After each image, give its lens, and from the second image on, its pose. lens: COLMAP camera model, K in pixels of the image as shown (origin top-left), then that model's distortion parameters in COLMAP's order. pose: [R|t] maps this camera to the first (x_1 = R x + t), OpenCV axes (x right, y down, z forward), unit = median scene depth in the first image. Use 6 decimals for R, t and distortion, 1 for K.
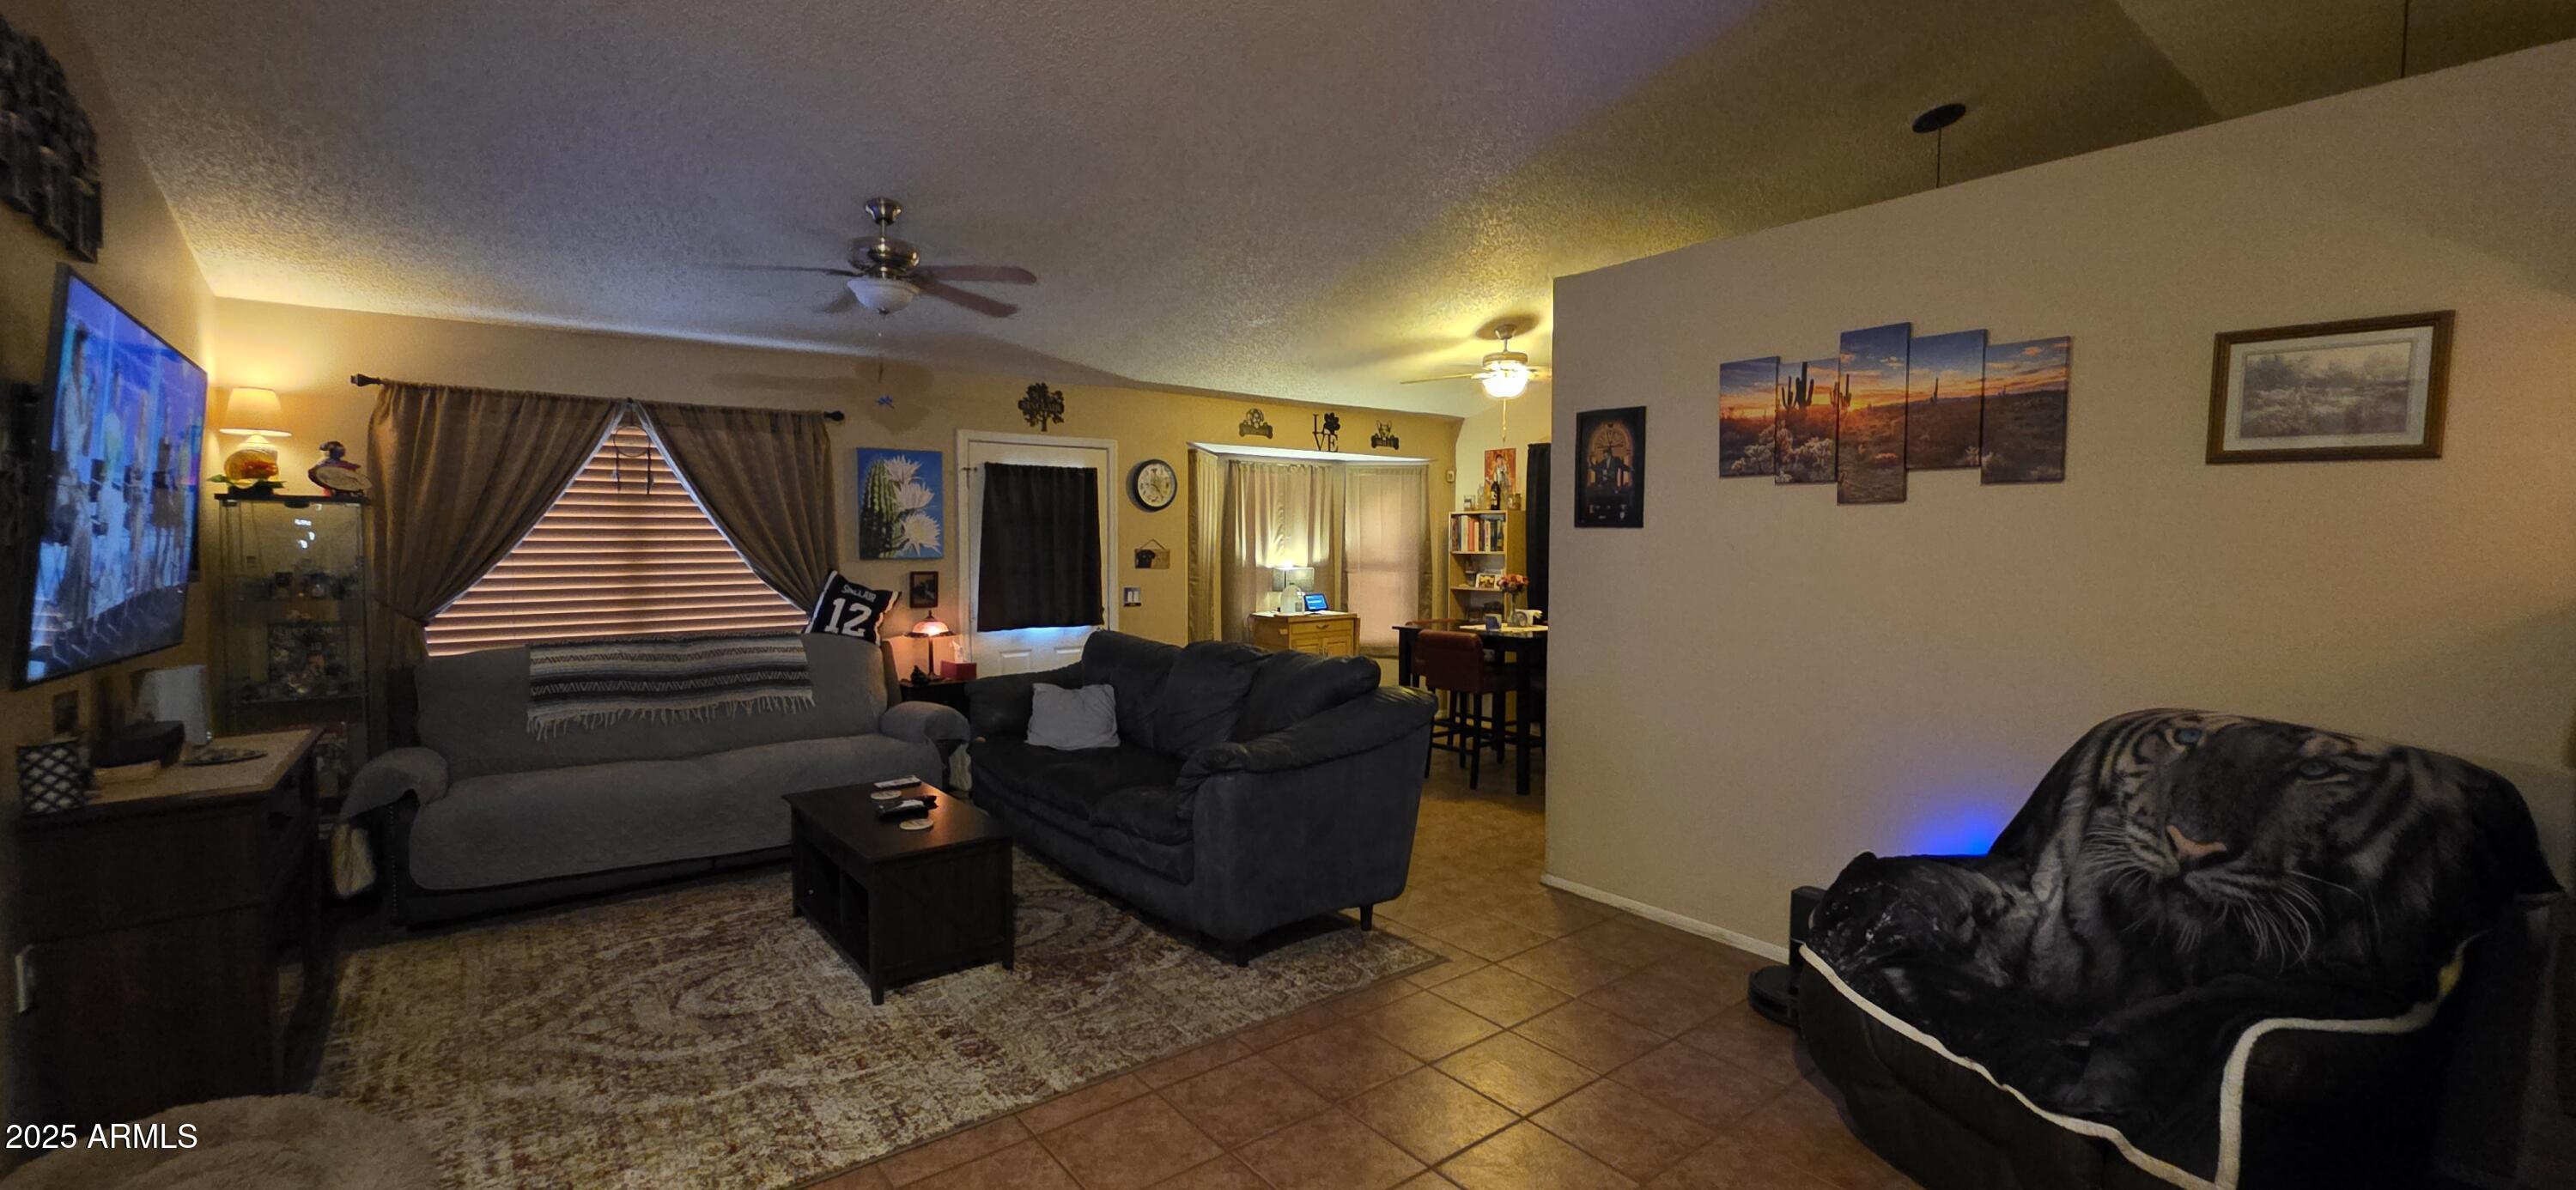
lens RADIAL K [[1031.2, 0, 1287.1], [0, 1031.2, 601.1], [0, 0, 1]] dist [0.000037, 0.000031]
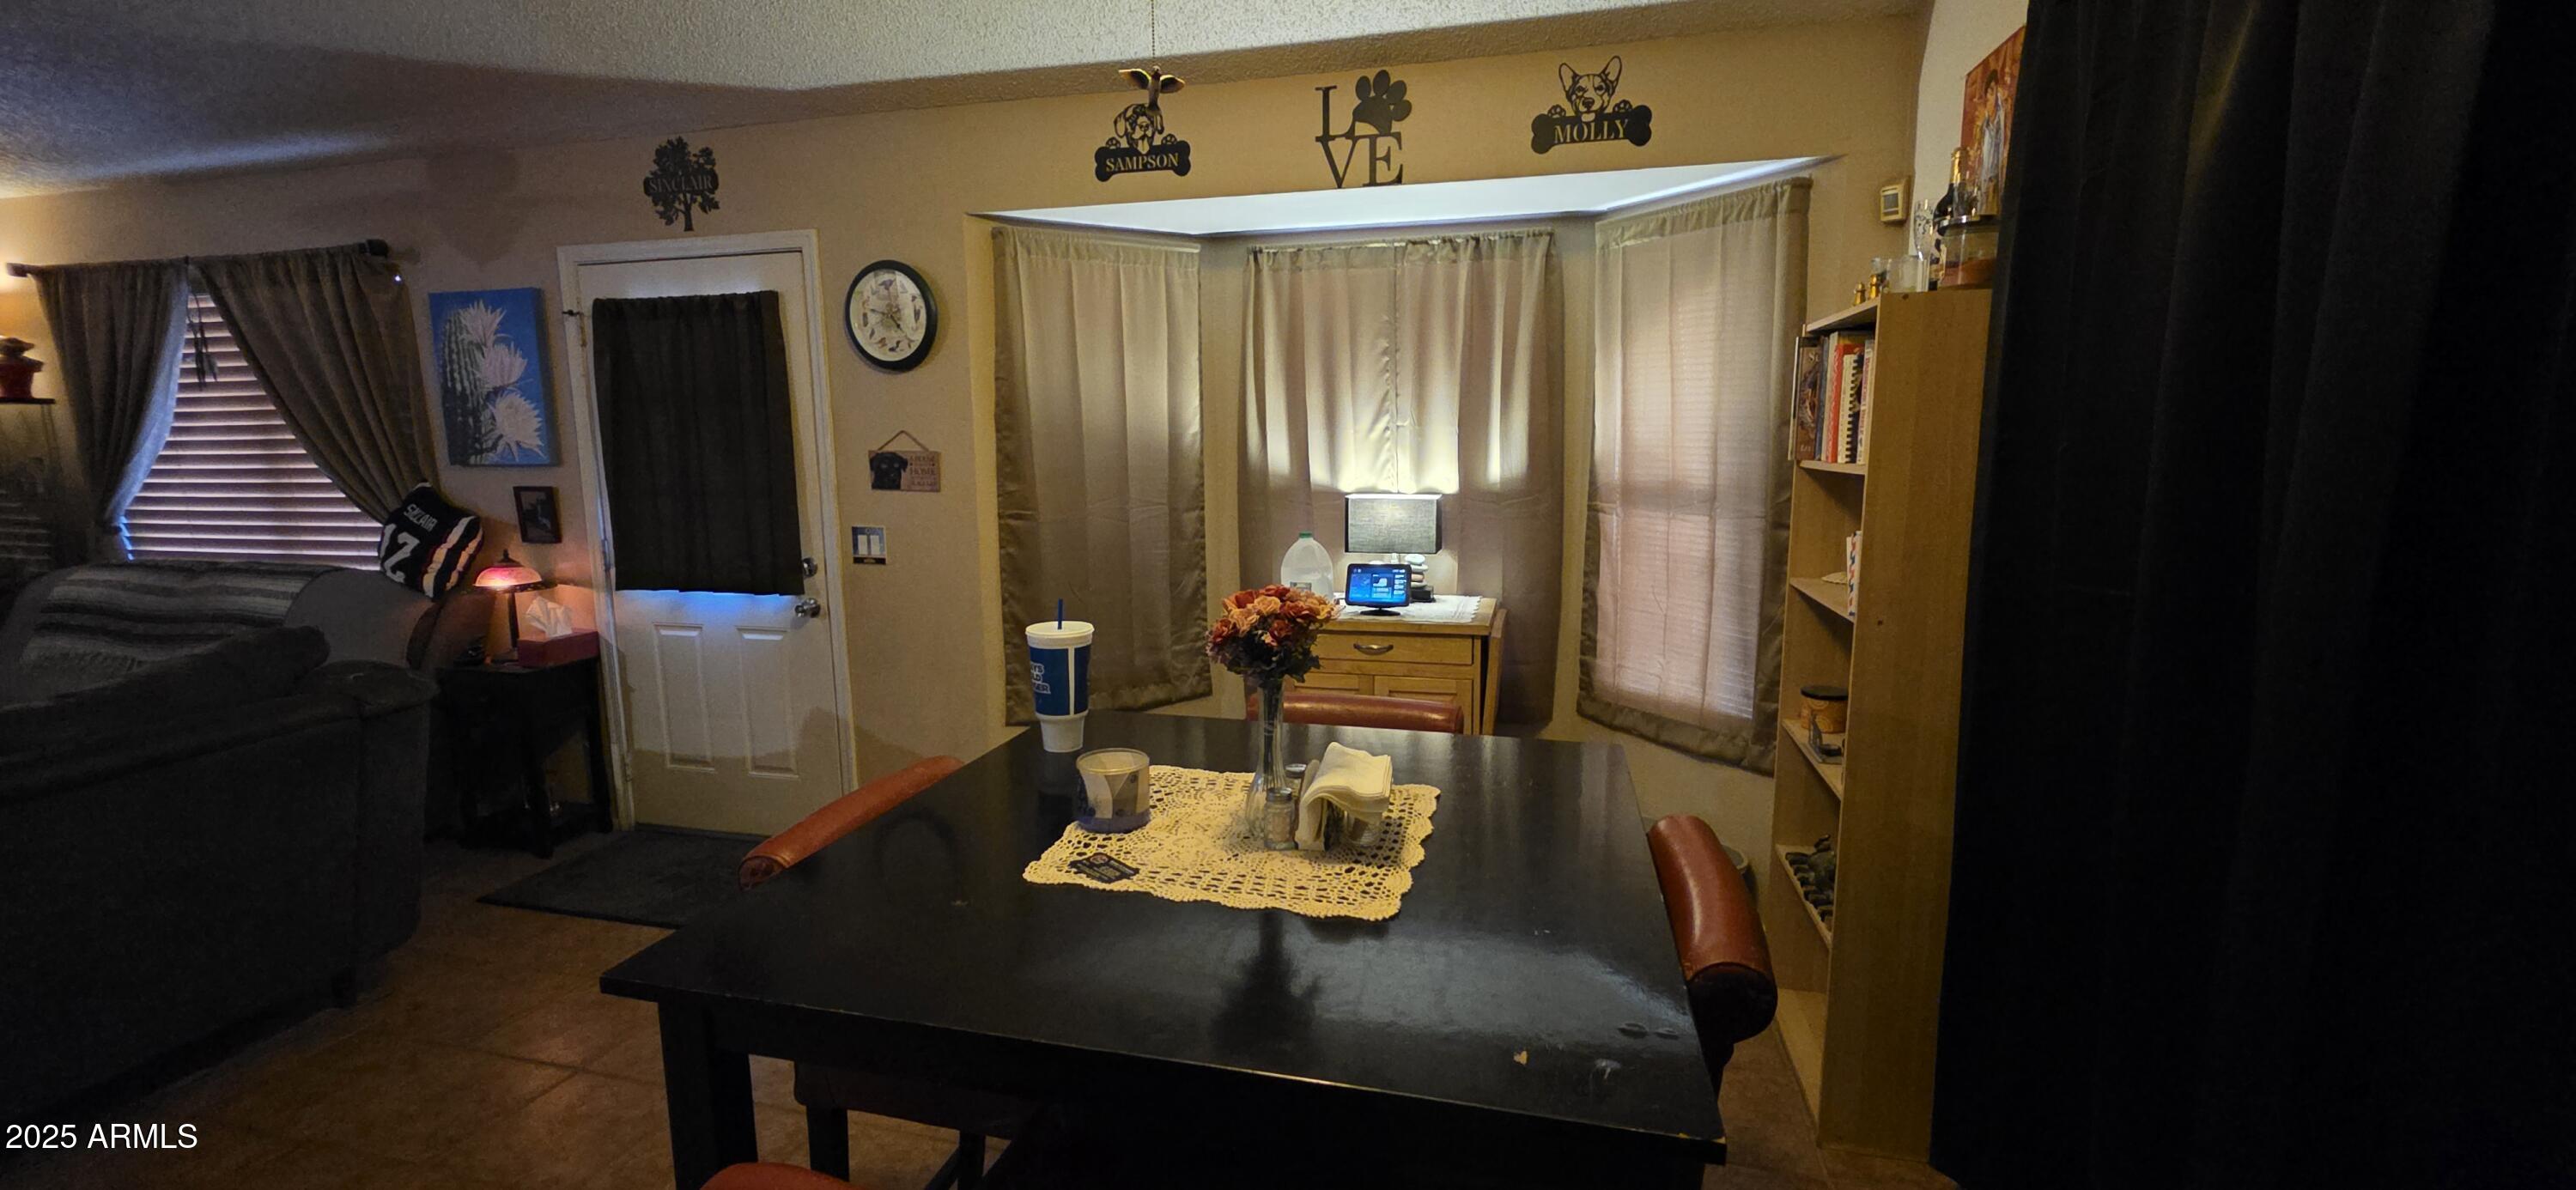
lens RADIAL K [[1031.2, 0, 1289.3], [0, 1031.2, 590.8], [0, 0, 1]] dist [0.000037, 0.000031]
pose [[0.608378, 0.113862, -0.785437, 0.404167], [-0.038186, 0.992708, 0.114332, -0.051514], [0.792728, -0.039565, 0.608290, 0.918033]]
